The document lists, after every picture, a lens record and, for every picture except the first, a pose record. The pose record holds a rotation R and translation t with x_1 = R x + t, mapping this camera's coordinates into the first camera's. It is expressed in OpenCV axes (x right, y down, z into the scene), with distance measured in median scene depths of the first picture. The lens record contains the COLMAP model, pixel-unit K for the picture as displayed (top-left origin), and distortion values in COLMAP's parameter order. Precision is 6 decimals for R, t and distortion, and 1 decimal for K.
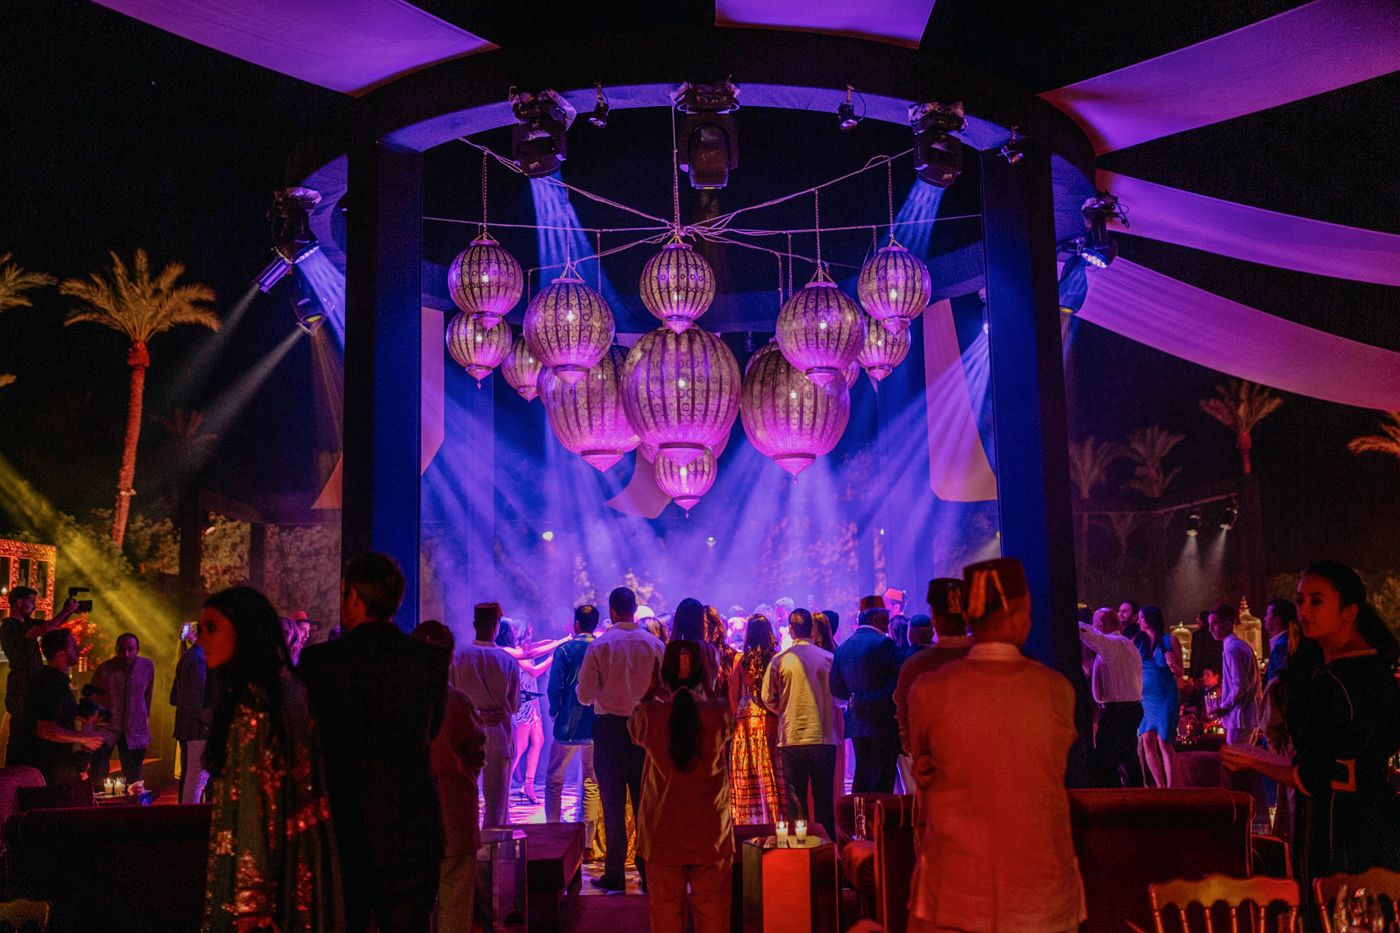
lens RADIAL K [[1401.9, 0, 700.0], [0, 1401.9, 464.9], [0, 0, 1]] dist [-0.003985, 0.000000]
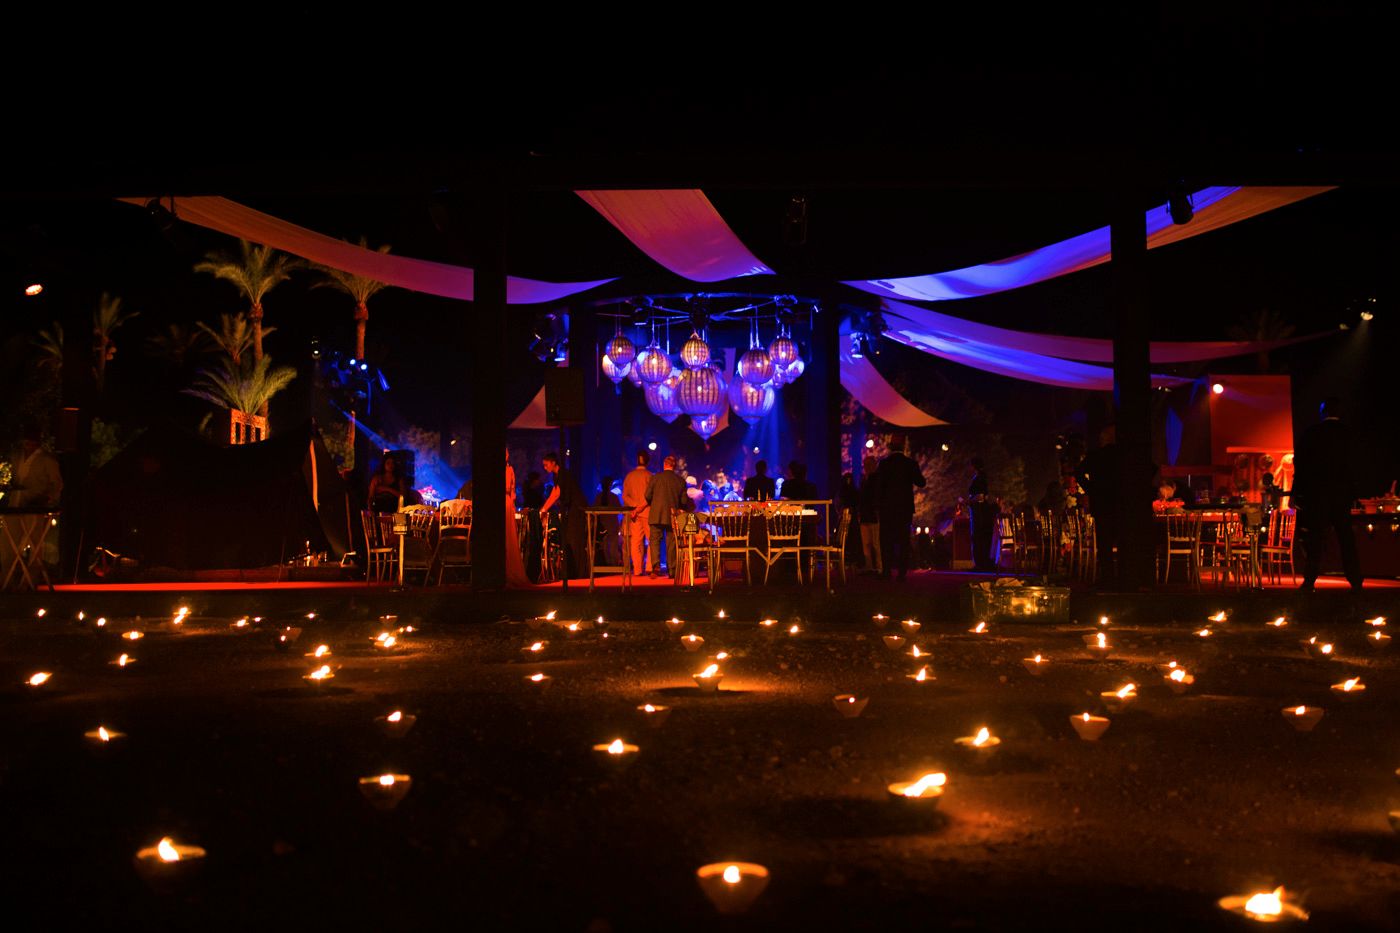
lens RADIAL K [[1401.9, 0, 699.8], [0, 1401.9, 467.1], [0, 0, 1]] dist [-0.003985, 0.000000]
pose [[0.996529, 0.006725, -0.082979, 0.046955], [-0.000935, 0.997573, 0.069616, -0.022044], [0.083246, -0.069296, 0.994117, -0.353925]]
